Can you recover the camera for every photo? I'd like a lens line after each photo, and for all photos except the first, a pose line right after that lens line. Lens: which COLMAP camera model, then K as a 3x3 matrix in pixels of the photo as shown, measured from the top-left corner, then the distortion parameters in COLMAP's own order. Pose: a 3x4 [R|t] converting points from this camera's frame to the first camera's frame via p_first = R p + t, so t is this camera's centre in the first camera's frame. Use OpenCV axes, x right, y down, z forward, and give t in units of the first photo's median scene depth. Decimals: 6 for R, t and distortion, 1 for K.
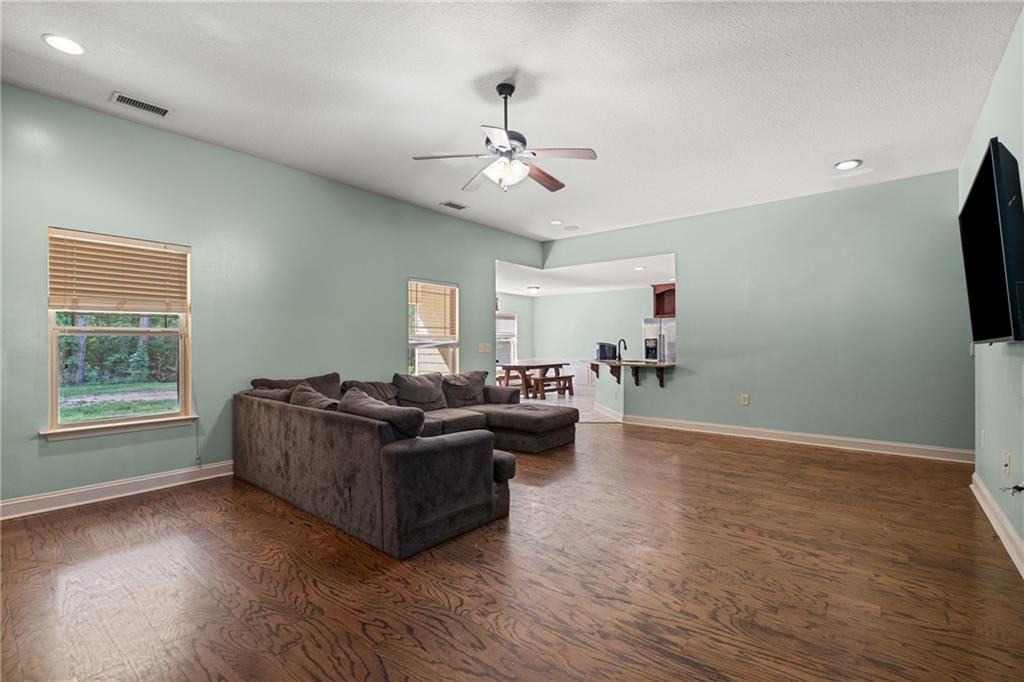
lens RADIAL K [[451.7, 0, 513.0], [0, 451.7, 339.2], [0, 0, 1]] dist [-0.001985, -0.000058]
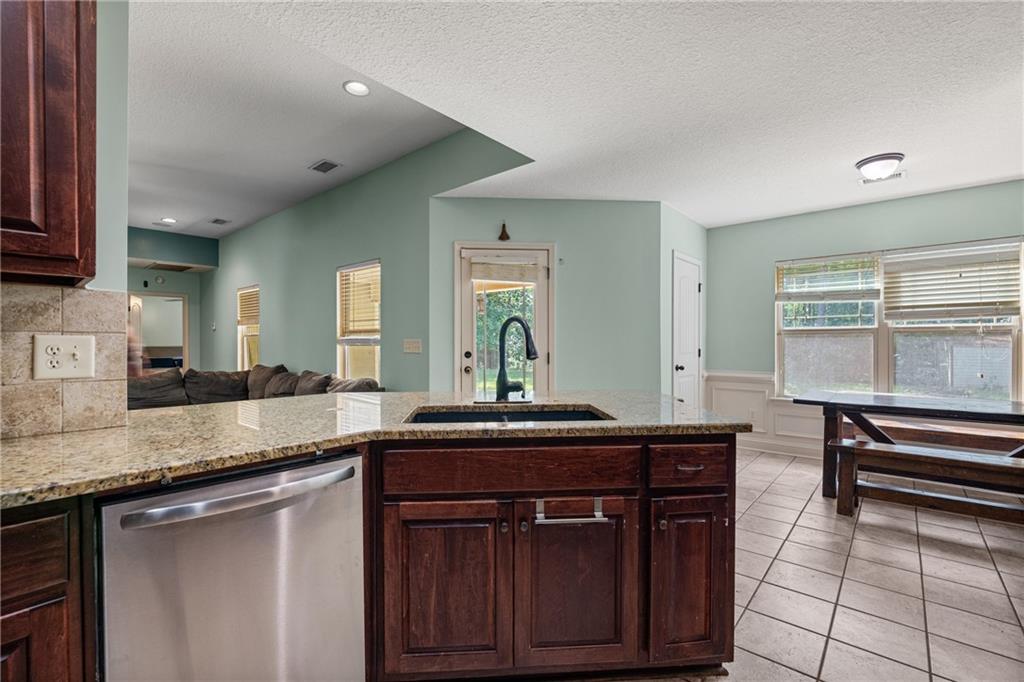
lens RADIAL K [[451.7, 0, 512.4], [0, 451.7, 345.5], [0, 0, 1]] dist [-0.001985, -0.000058]
pose [[-0.028937, -0.004939, -0.999569, 0.528813], [-0.007994, 0.999957, -0.004709, 0.018532], [0.999549, 0.007854, -0.028975, 1.087857]]
